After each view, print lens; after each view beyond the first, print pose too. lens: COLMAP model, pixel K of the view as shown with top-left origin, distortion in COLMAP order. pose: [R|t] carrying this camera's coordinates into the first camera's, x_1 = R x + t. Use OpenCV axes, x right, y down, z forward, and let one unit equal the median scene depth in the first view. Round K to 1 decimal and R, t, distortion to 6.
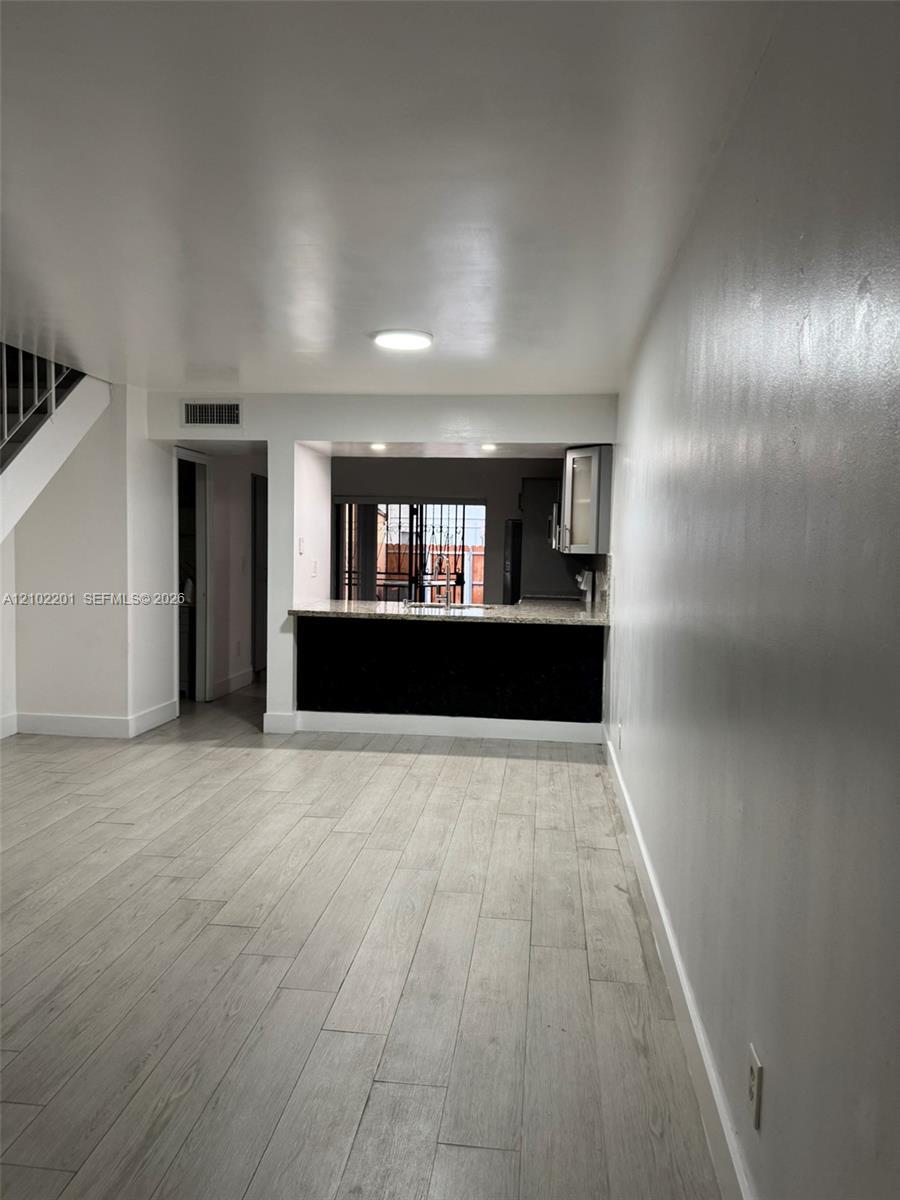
lens RADIAL K [[844.1, 0, 450.0], [0, 844.1, 600.0], [0, 0, 1]] dist [0.067058, -0.192200]
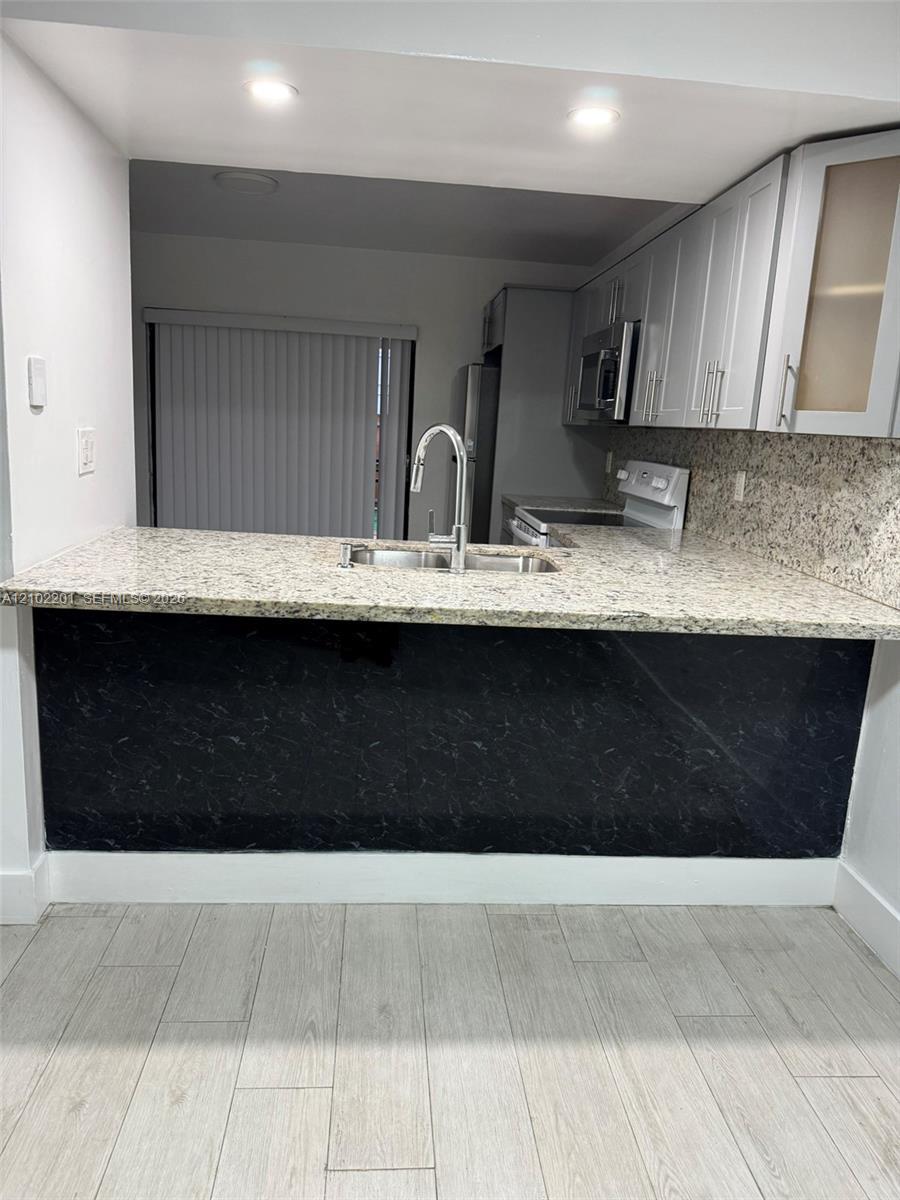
lens RADIAL K [[865.5, 0, 447.1], [0, 865.5, 605.1], [0, 0, 1]] dist [0.049272, -0.050289]
pose [[0.982379, -0.005067, 0.186832, -0.101351], [-0.023208, 0.988589, 0.148839, -0.040676], [-0.185455, -0.150552, 0.971051, 0.771950]]
